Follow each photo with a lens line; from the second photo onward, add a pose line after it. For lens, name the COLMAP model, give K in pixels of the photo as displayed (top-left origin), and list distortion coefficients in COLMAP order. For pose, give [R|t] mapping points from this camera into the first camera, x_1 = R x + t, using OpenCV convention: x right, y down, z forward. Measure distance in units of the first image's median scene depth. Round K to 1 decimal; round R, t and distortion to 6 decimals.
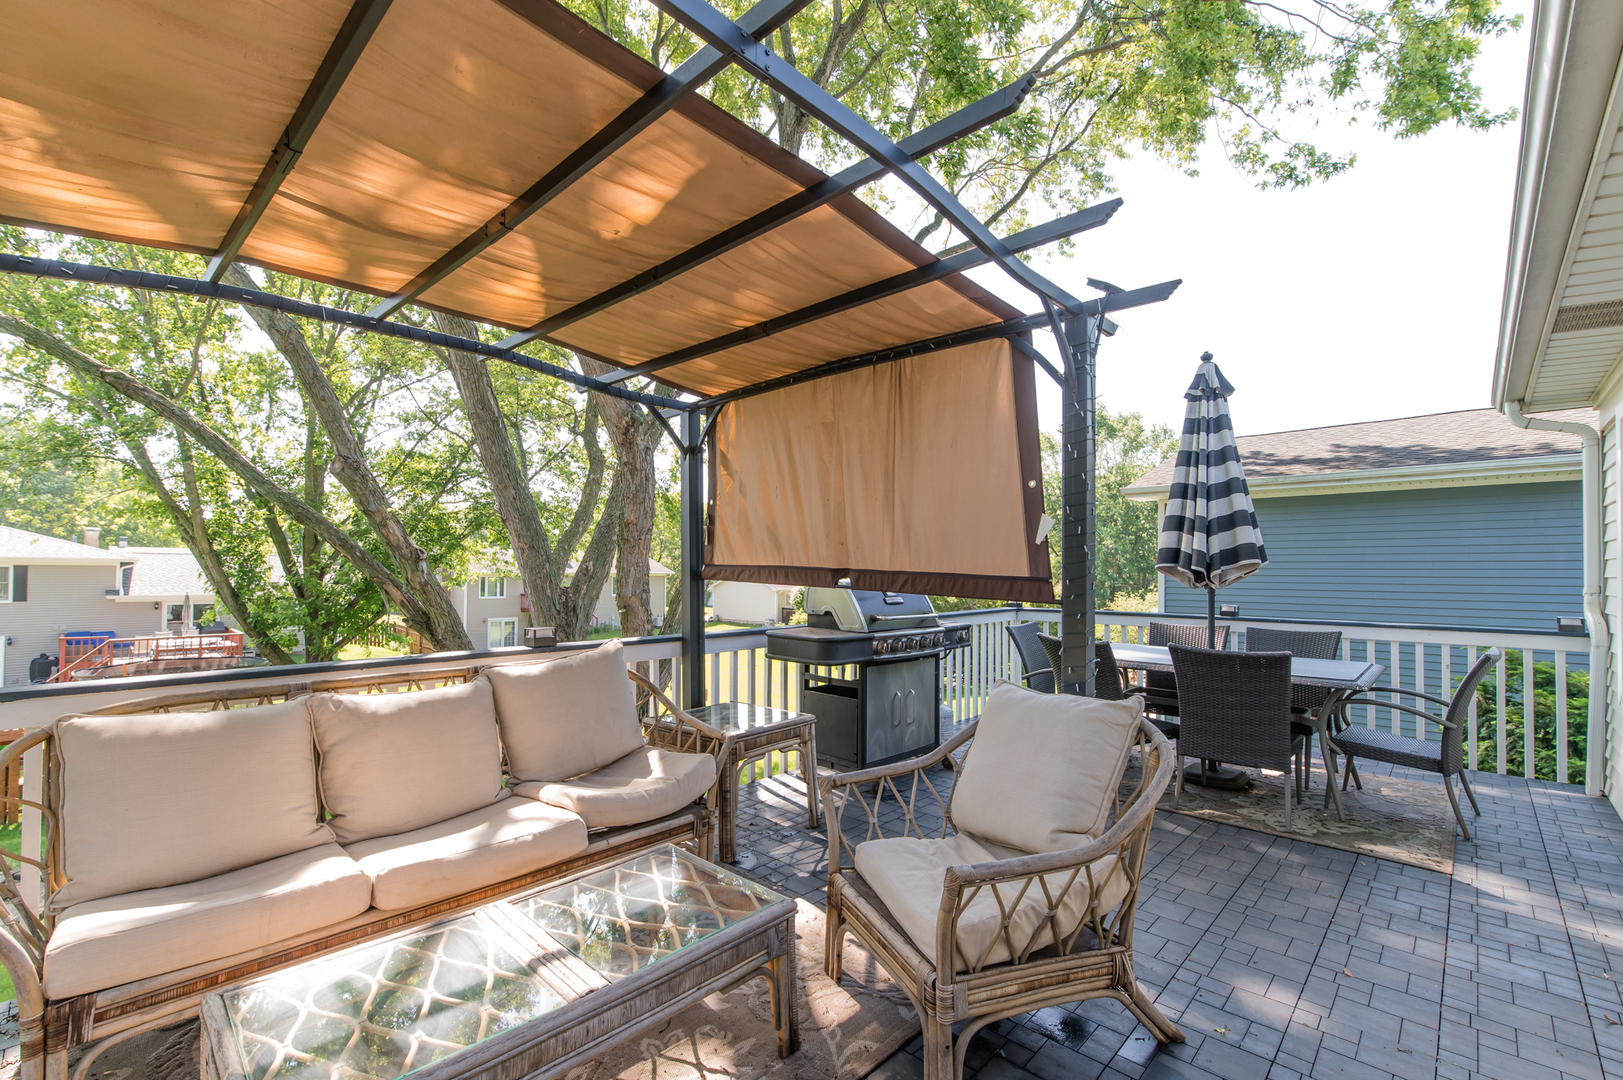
lens RADIAL K [[701.8, 0, 812.3], [0, 701.8, 564.2], [0, 0, 1]] dist [0.000206, -0.000526]
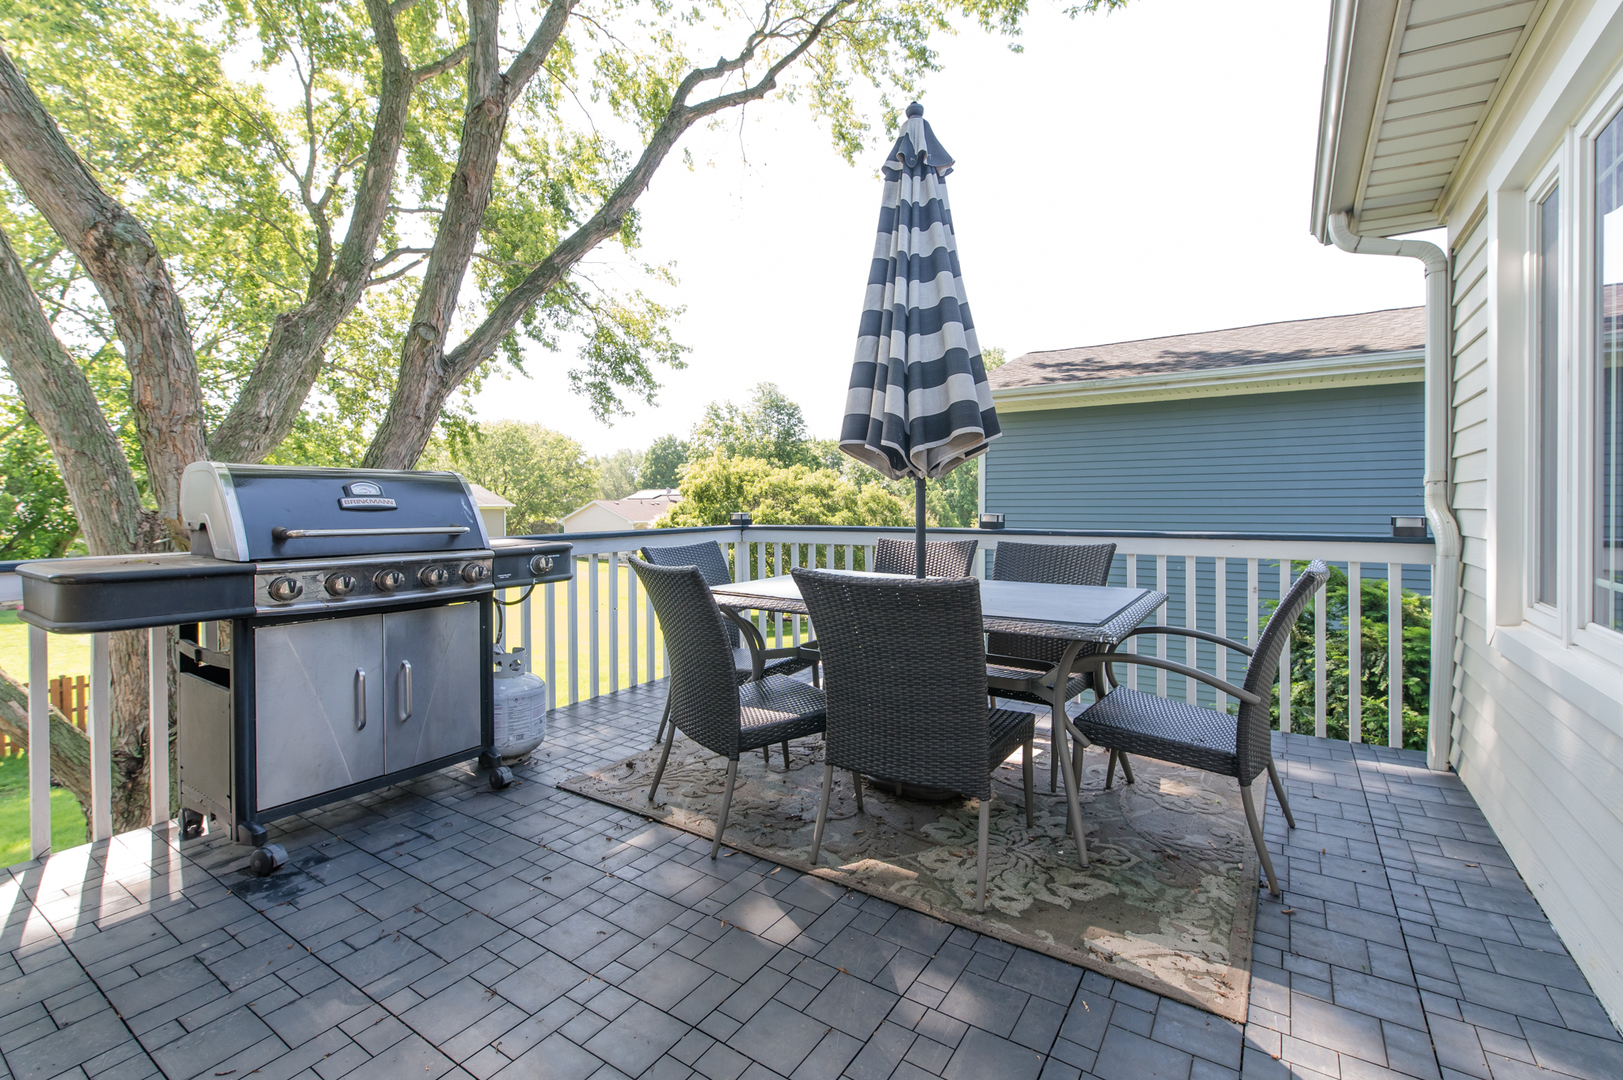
lens RADIAL K [[701.8, 0, 803.8], [0, 701.8, 513.1], [0, 0, 1]] dist [0.000206, -0.000526]
pose [[0.988403, -0.013980, 0.151206, 0.372010], [0.010330, 0.999637, 0.024898, 0.049034], [-0.151499, -0.023047, 0.988189, 0.394631]]
